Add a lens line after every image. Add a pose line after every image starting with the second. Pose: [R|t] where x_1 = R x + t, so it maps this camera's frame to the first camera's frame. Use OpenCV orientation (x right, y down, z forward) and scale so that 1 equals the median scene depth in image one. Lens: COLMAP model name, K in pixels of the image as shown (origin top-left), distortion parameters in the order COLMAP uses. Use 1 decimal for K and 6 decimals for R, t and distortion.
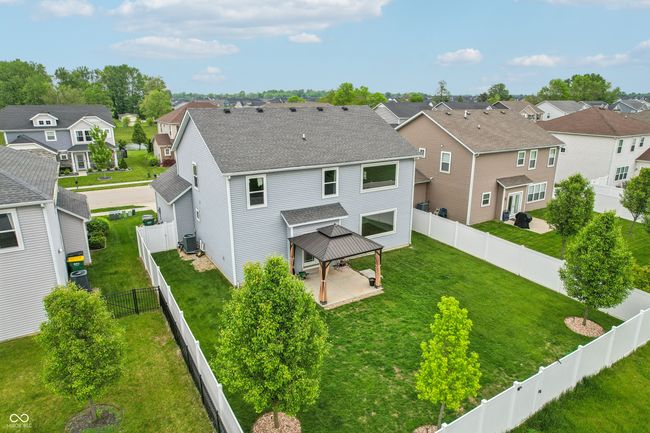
lens RADIAL K [[416.9, 0, 325.0], [0, 416.9, 216.5], [0, 0, 1]] dist [-0.071074, 0.061619]
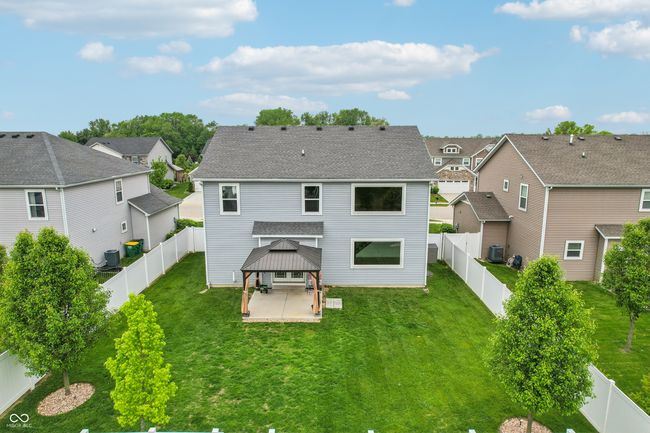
lens RADIAL K [[416.9, 0, 325.0], [0, 416.9, 216.5], [0, 0, 1]] dist [-0.071074, 0.061619]
pose [[0.852581, 0.095495, -0.513796, 0.502126], [-0.145962, 0.987550, -0.058657, 0.008928], [0.501798, 0.125004, 0.855905, 0.190522]]
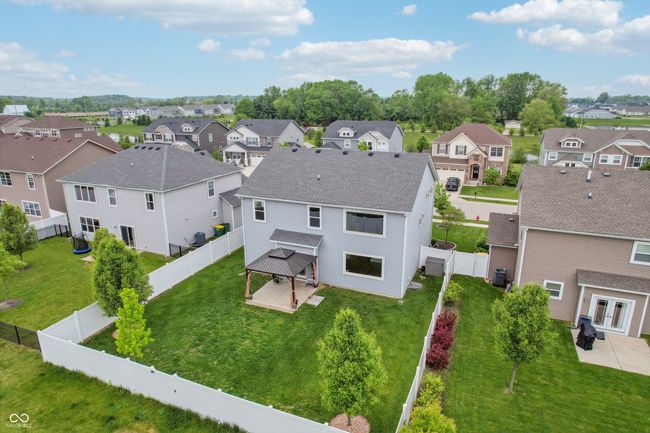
lens RADIAL K [[416.9, 0, 325.0], [0, 416.9, 216.5], [0, 0, 1]] dist [-0.071074, 0.061619]
pose [[0.581458, 0.222973, -0.782425, 0.931401], [-0.225174, 0.968248, 0.108591, -0.210755], [0.781795, 0.113041, 0.613204, 0.256005]]
